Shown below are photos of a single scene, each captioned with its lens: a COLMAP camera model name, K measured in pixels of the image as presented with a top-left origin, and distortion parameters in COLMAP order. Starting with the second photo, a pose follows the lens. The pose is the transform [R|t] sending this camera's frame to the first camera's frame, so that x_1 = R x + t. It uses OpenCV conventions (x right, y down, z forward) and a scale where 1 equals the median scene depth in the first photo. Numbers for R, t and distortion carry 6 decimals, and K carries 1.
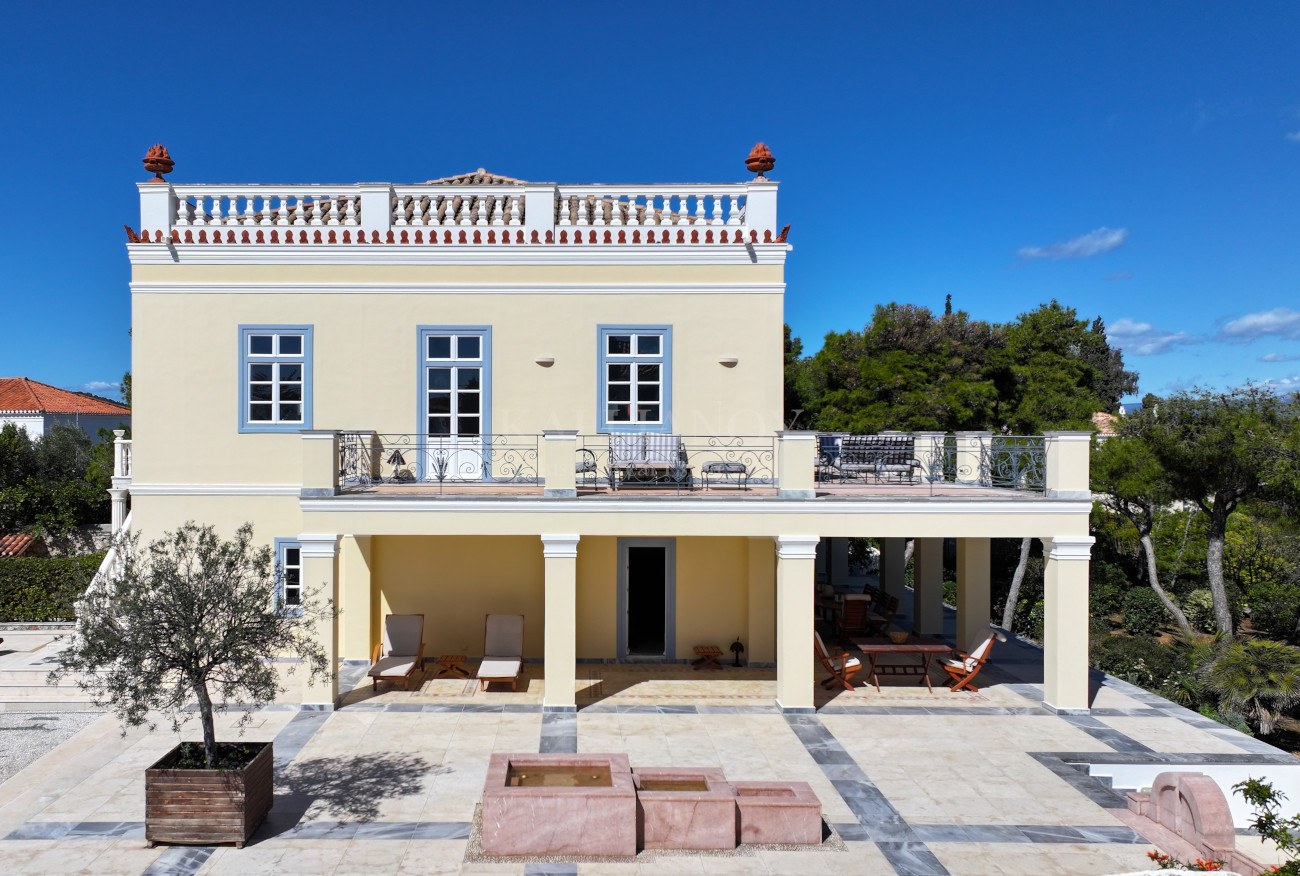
lens RADIAL K [[1203.3, 0, 650.0], [0, 1203.3, 438.0], [0, 0, 1]] dist [0.005633, 0.000488]
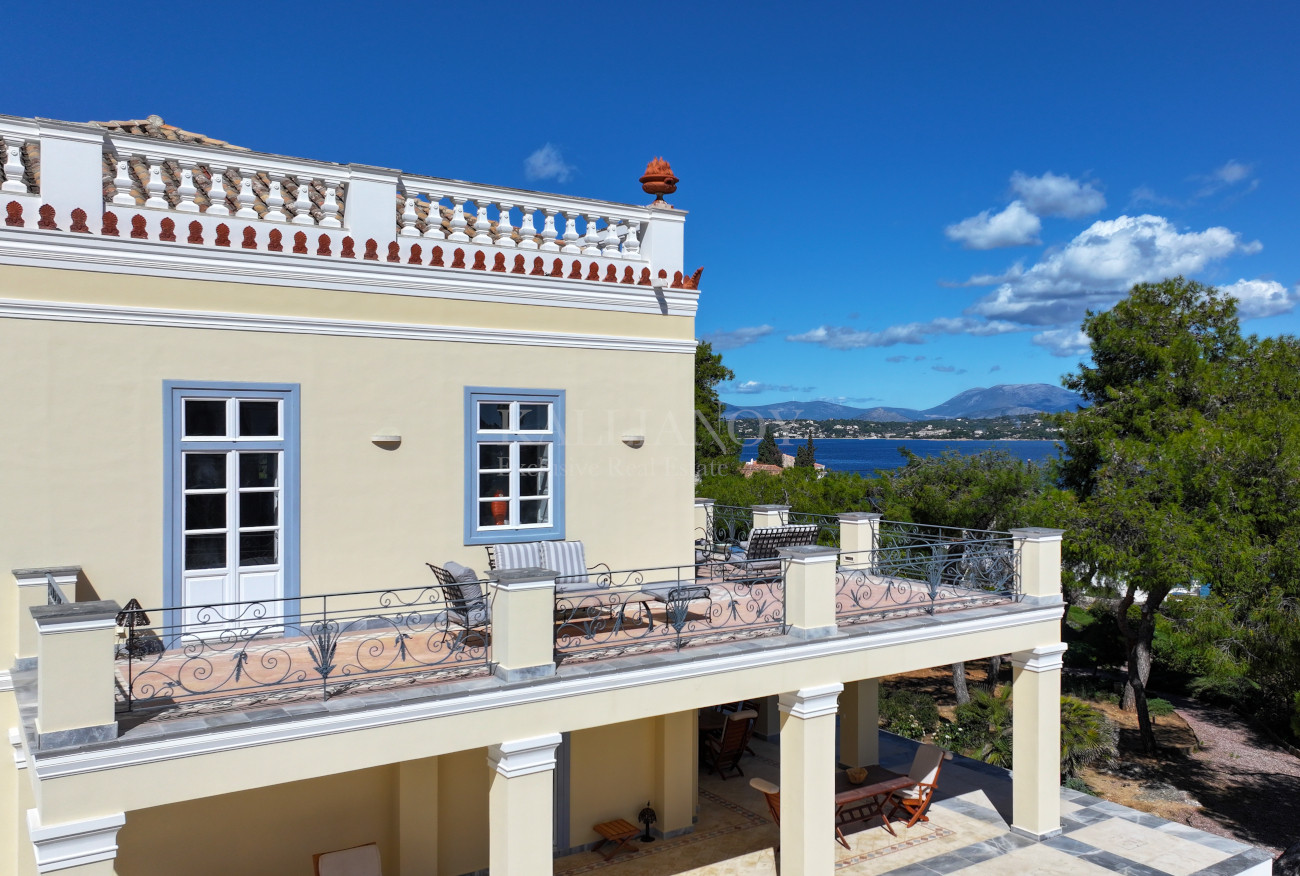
lens RADIAL K [[1069.1, 0, 752.5], [0, 1069.1, 420.6], [0, 0, 1]] dist [0.003765, 0.000603]
pose [[0.793810, 0.003585, 0.608156, -0.283737], [-0.010068, 0.999923, 0.007248, -0.080987], [-0.608083, -0.011877, 0.793785, 0.415467]]
